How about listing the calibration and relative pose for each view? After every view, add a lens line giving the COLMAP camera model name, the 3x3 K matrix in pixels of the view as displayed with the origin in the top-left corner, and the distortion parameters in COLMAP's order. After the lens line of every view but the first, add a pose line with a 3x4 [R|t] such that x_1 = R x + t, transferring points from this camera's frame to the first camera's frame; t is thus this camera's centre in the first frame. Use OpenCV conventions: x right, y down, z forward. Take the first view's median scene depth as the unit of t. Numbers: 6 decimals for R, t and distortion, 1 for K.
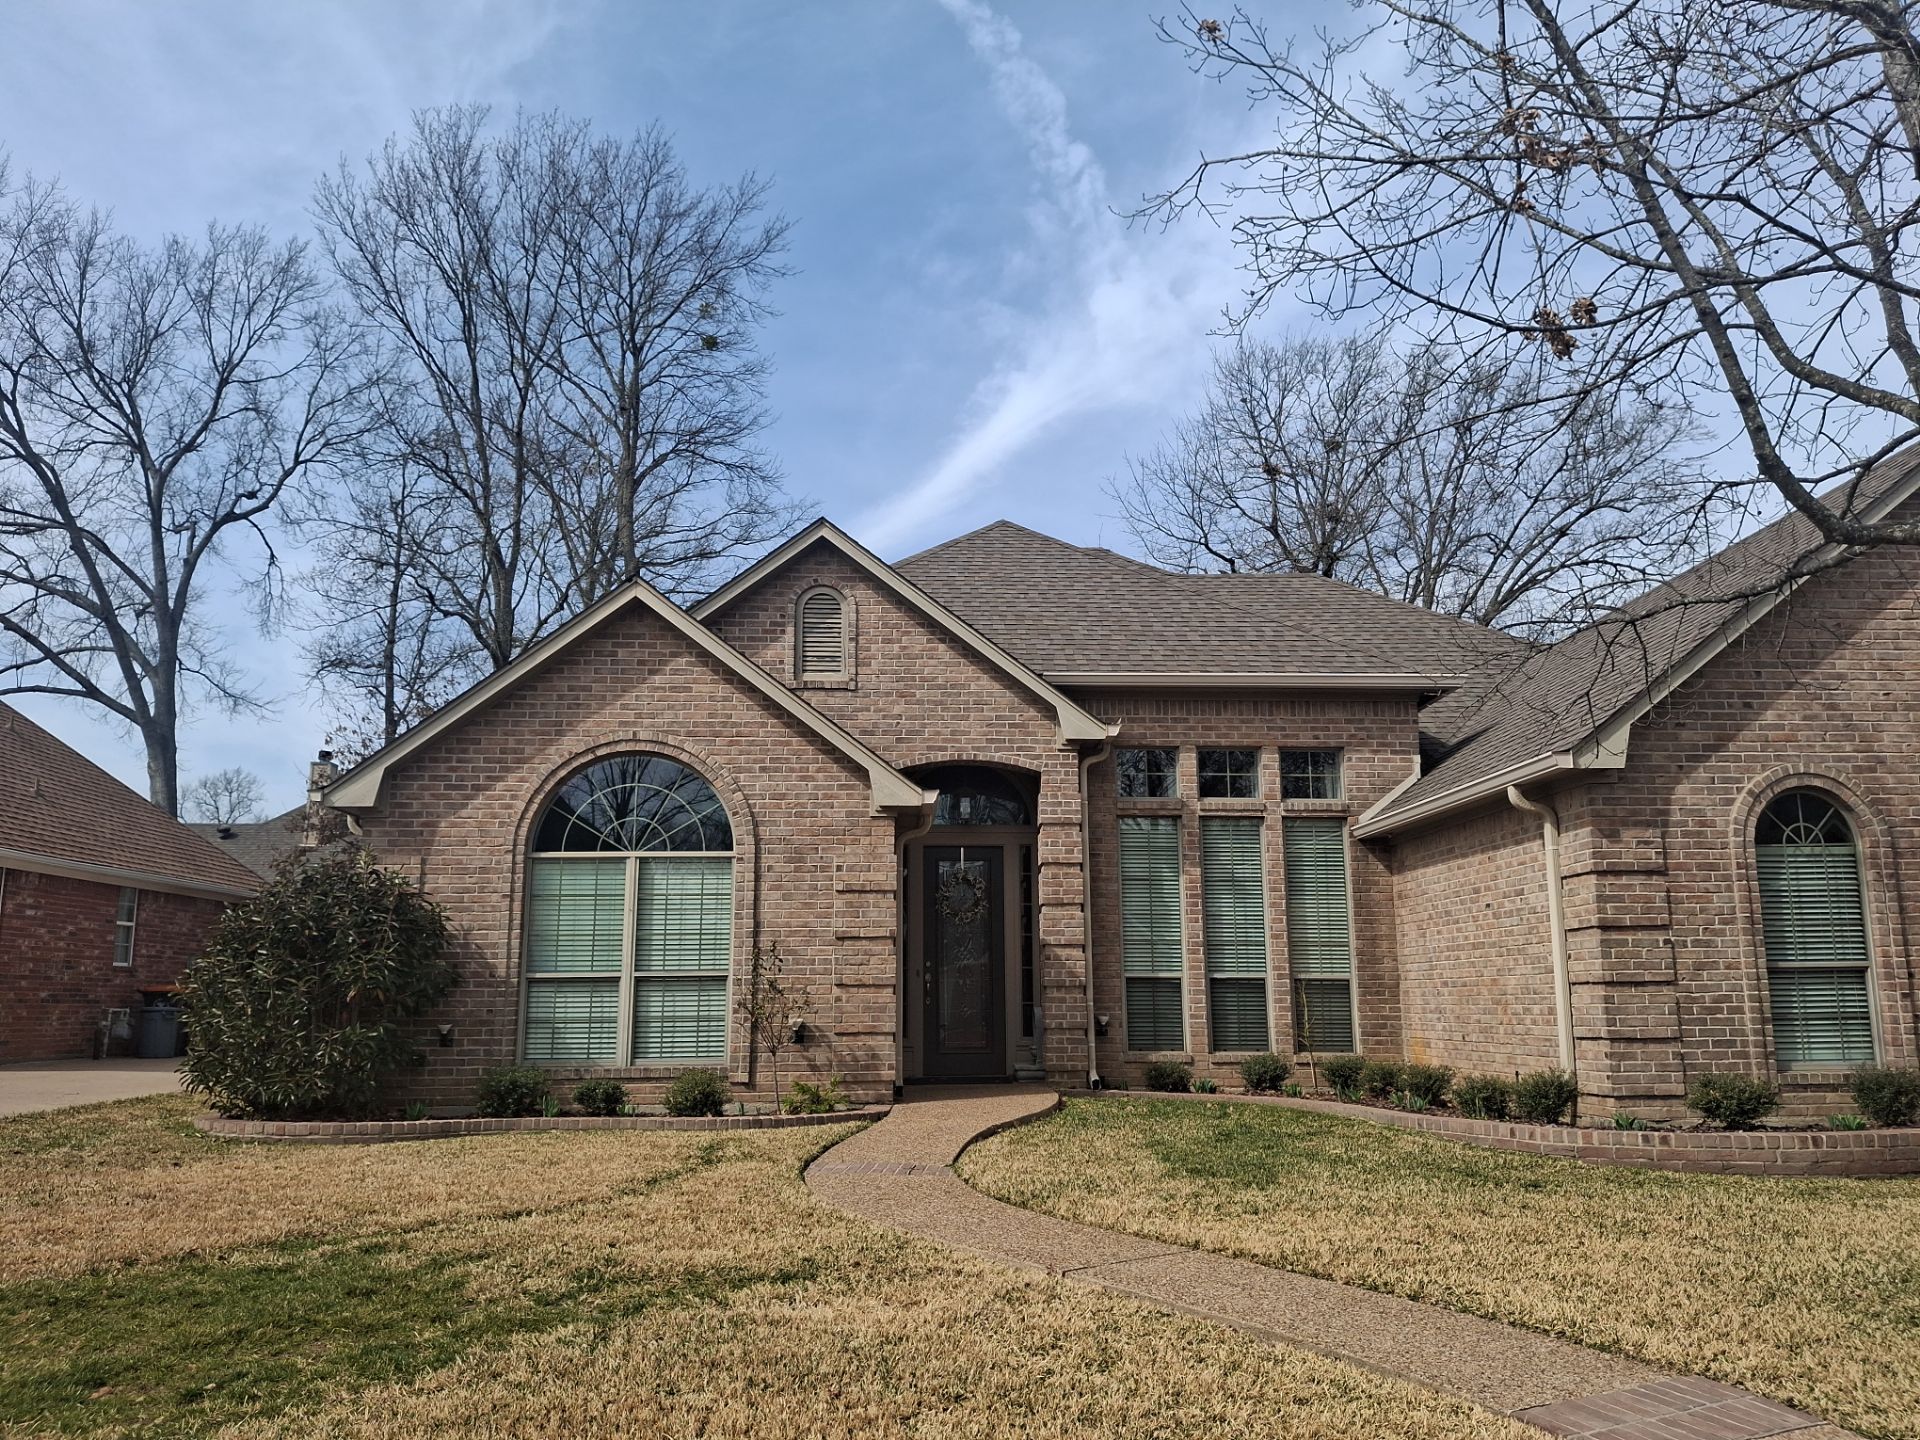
lens RADIAL K [[1415.4, 0, 960.0], [0, 1415.4, 720.0], [0, 0, 1]] dist [-0.000593, -0.082398]
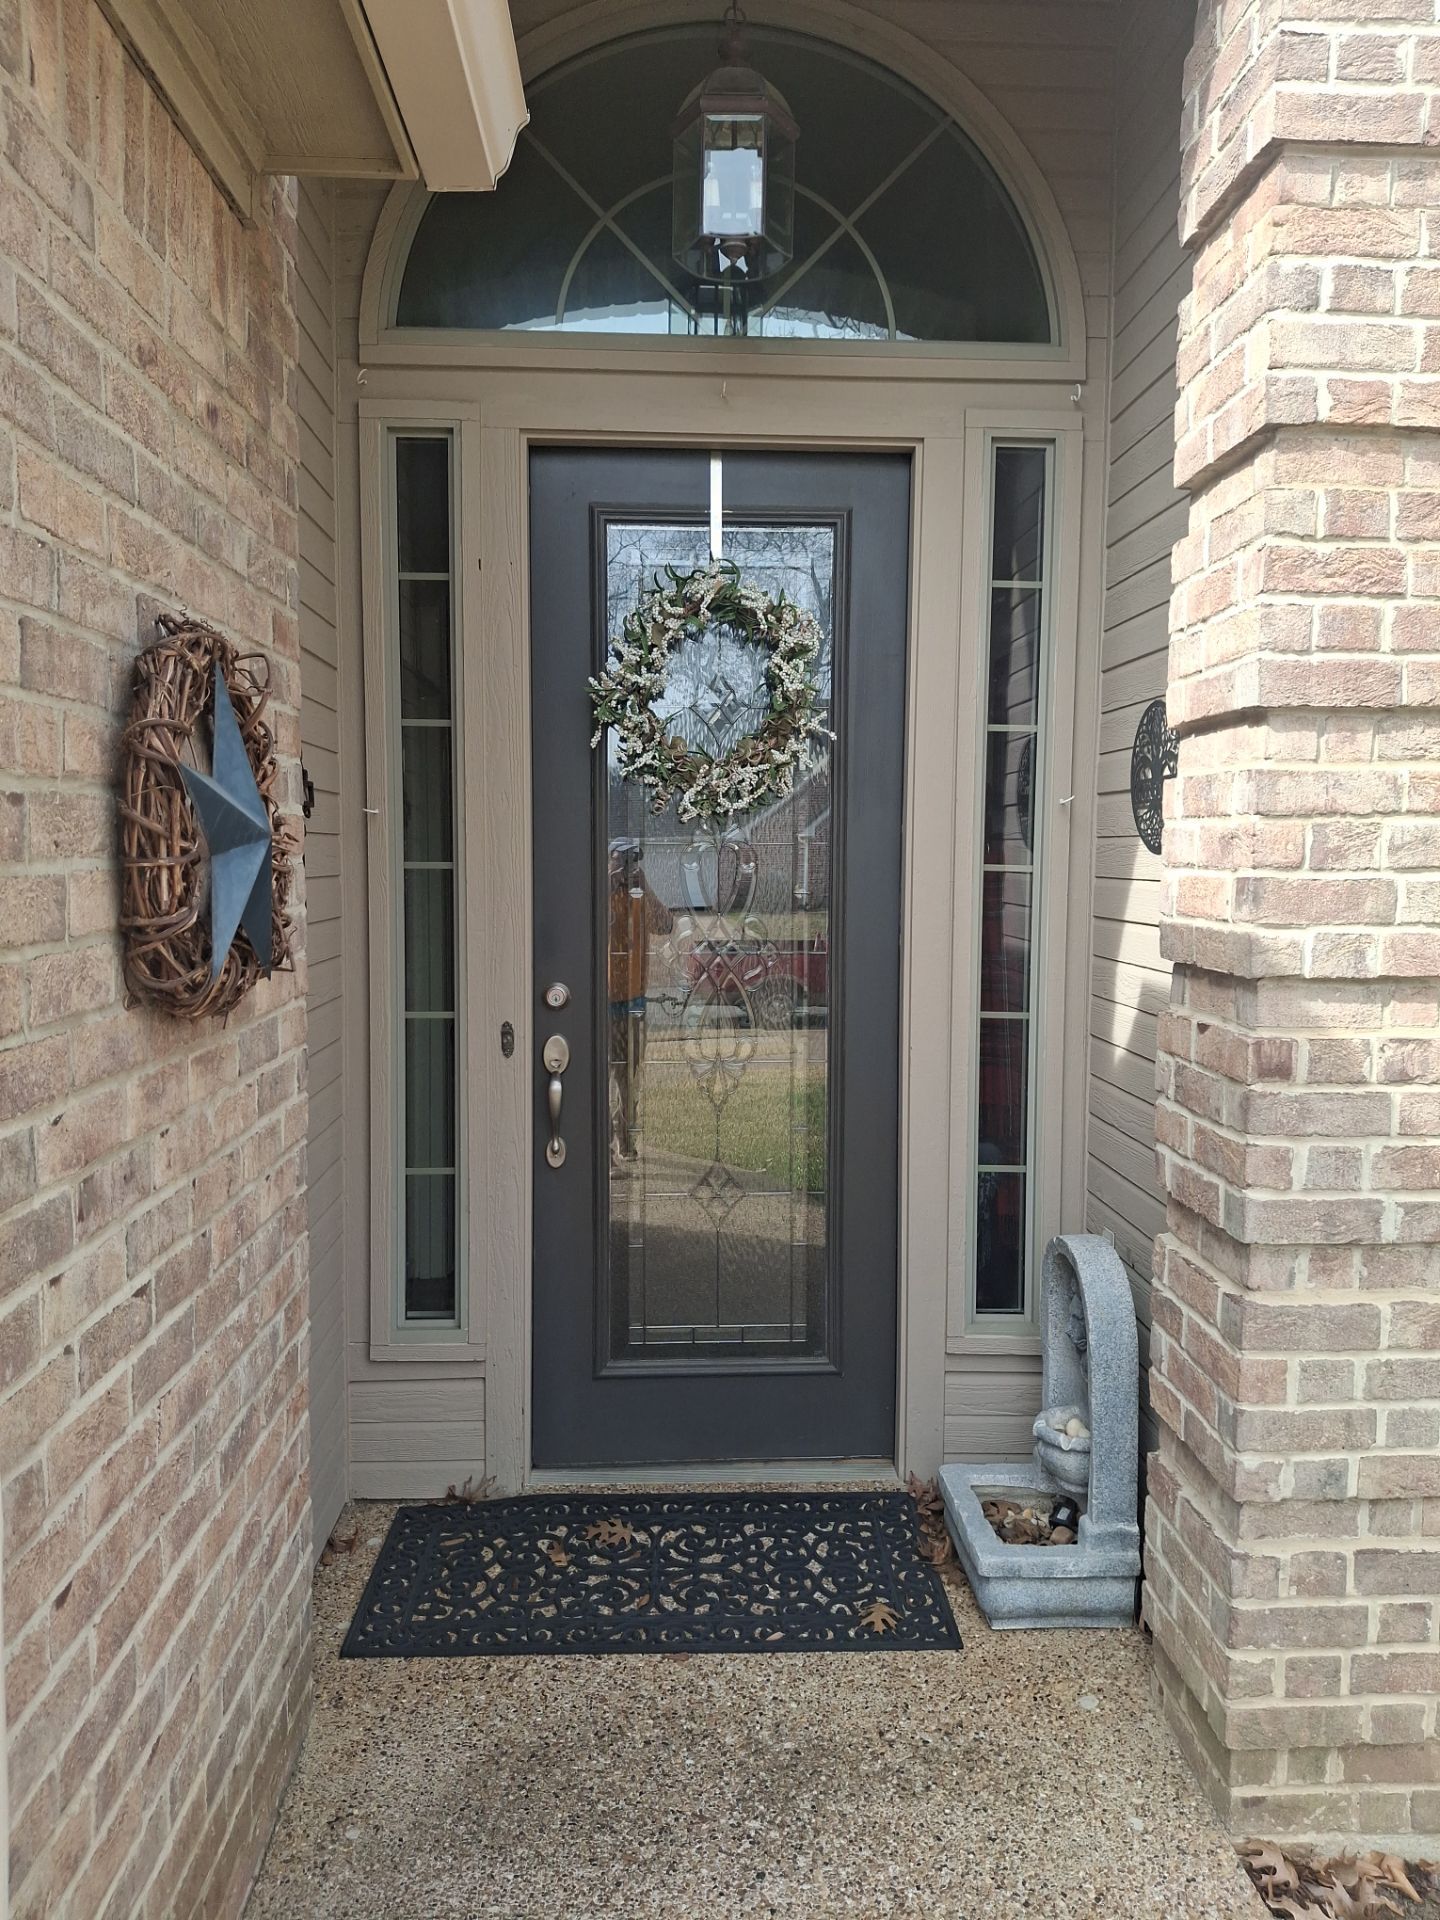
lens RADIAL K [[1415.4, 0, 720.0], [0, 1415.4, 960.0], [0, 0, 1]] dist [-0.000593, -0.082398]
pose [[0.999949, 0.001377, 0.009979, 0.001078], [-0.004024, 0.962737, 0.270409, 0.115783], [-0.009234, -0.270435, 0.962694, 0.853352]]
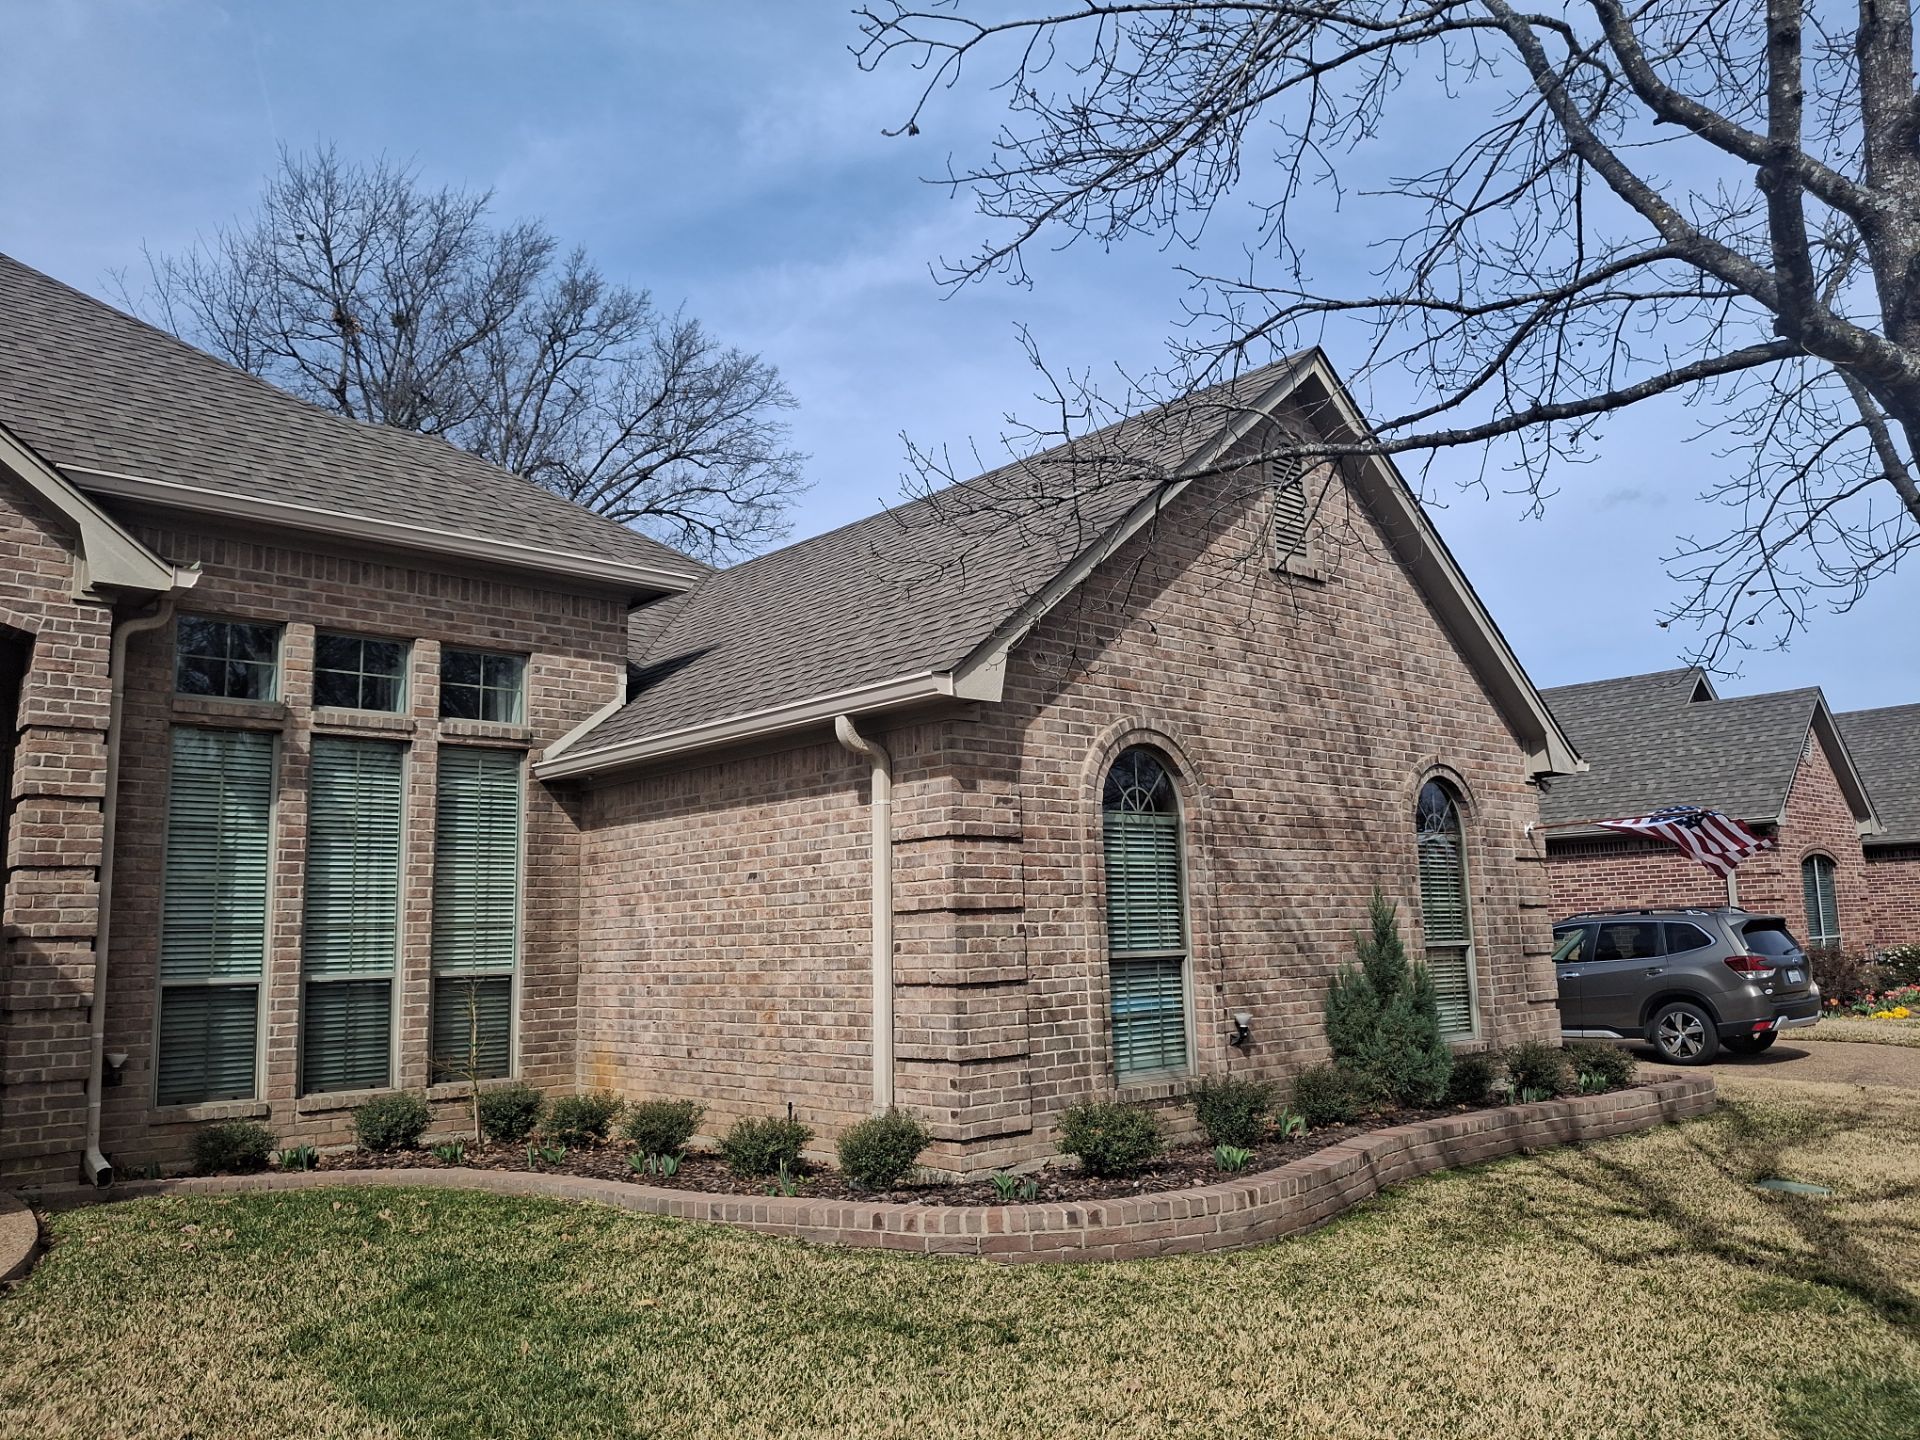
lens RADIAL K [[1420.0, 0, 960.0], [0, 1420.0, 720.0], [0, 0, 1]] dist [0.091317, -0.129171]
pose [[0.769131, 0.076332, 0.634516, -0.022251], [-0.097274, 0.995256, -0.001818, 0.035896], [-0.631644, -0.060324, 0.772908, 0.317584]]
